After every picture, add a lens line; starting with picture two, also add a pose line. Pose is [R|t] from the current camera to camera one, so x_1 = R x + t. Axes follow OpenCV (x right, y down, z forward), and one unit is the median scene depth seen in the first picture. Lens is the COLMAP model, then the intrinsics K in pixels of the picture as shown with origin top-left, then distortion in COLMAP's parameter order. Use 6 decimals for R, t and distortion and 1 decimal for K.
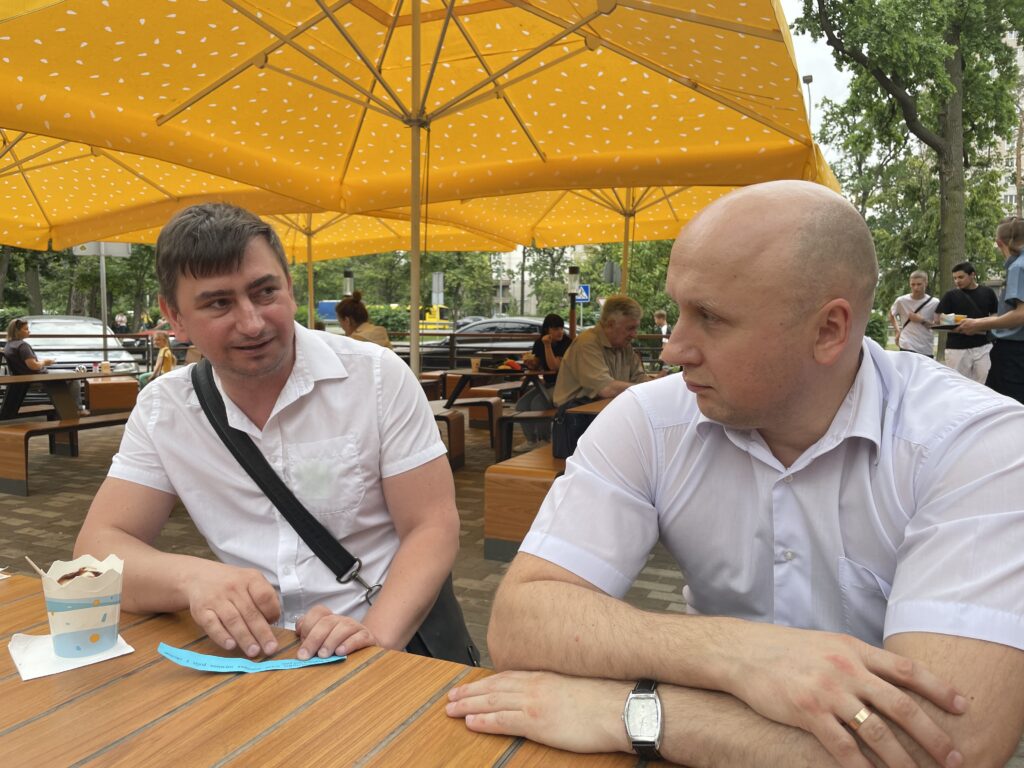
lens RADIAL K [[779.8, 0, 513.9], [0, 779.8, 373.4], [0, 0, 1]] dist [0.074494, -0.097676]
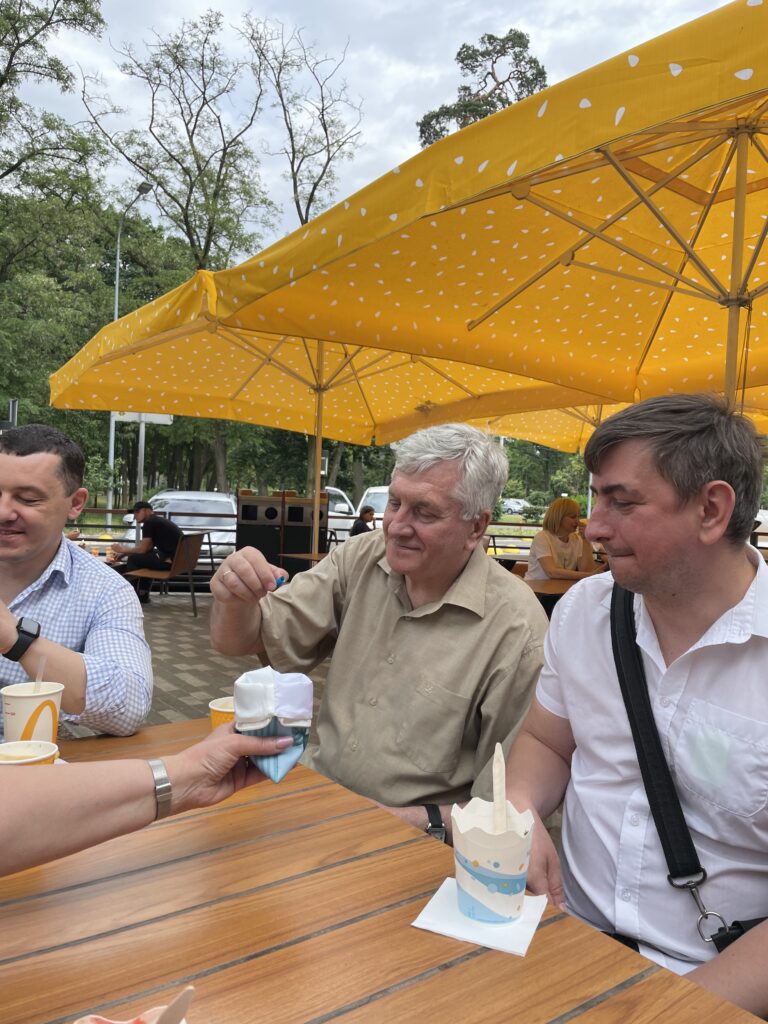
lens RADIAL K [[779.8, 0, 393.8], [0, 779.8, 502.6], [0, 0, 1]] dist [0.074494, -0.097676]
pose [[0.879246, 0.027031, -0.475600, -0.022141], [-0.063074, 0.996204, -0.059986, -0.008337], [0.472173, 0.082741, 0.877614, 0.029493]]
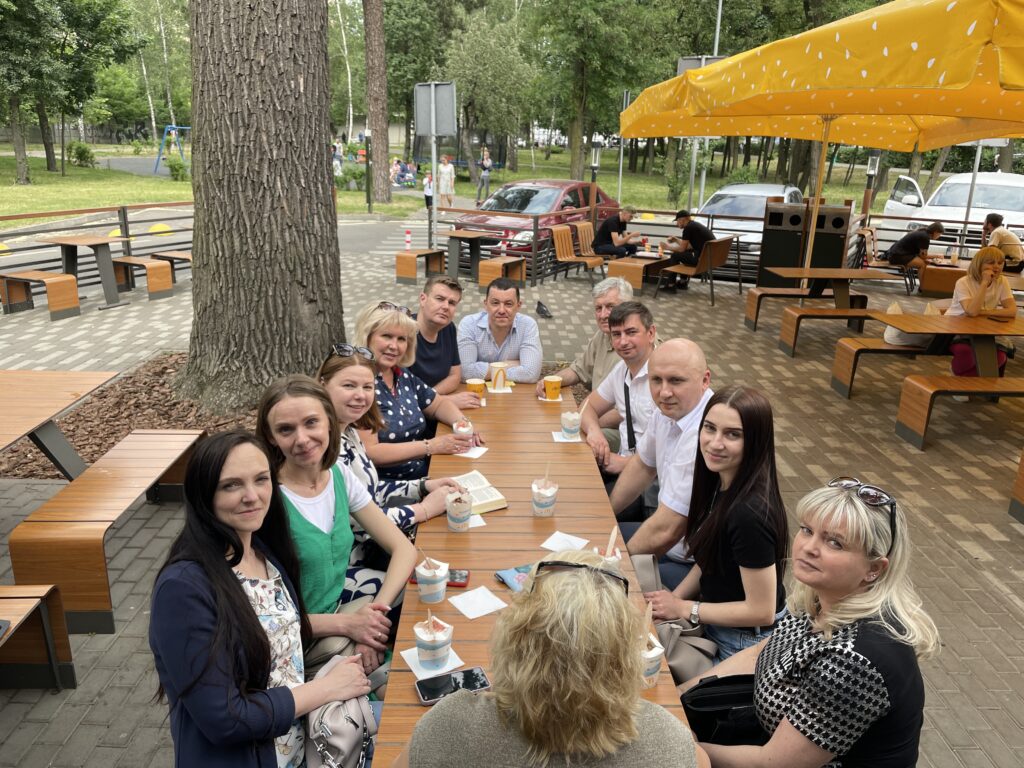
lens RADIAL K [[779.8, 0, 490.5], [0, 779.8, 369.3], [0, 0, 1]] dist [0.074494, -0.097676]
pose [[0.418684, 0.254548, -0.871728, 0.344296], [-0.072759, 0.966230, 0.247197, -0.115901], [0.905213, -0.040071, 0.423065, -0.105307]]
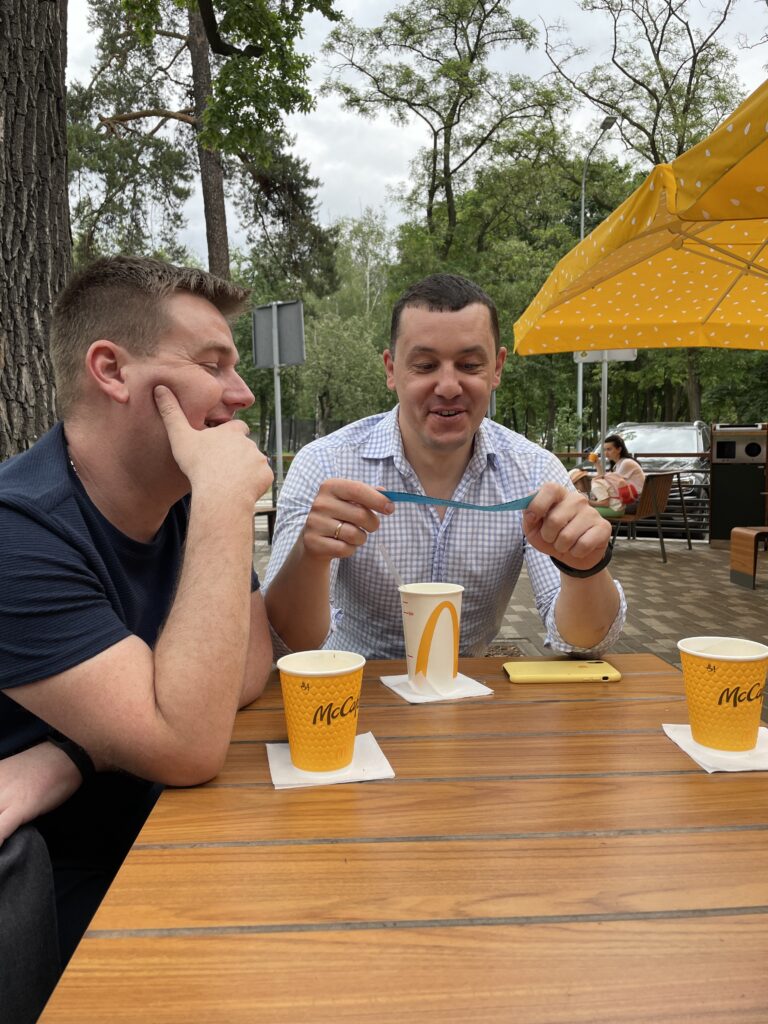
lens RADIAL K [[779.8, 0, 377.8], [0, 779.8, 504.0], [0, 0, 1]] dist [0.074494, -0.097676]
pose [[0.454990, 0.053083, -0.888913, -0.048424], [-0.044226, 0.998337, 0.036980, 0.006512], [0.889397, 0.022488, 0.456581, 0.076276]]
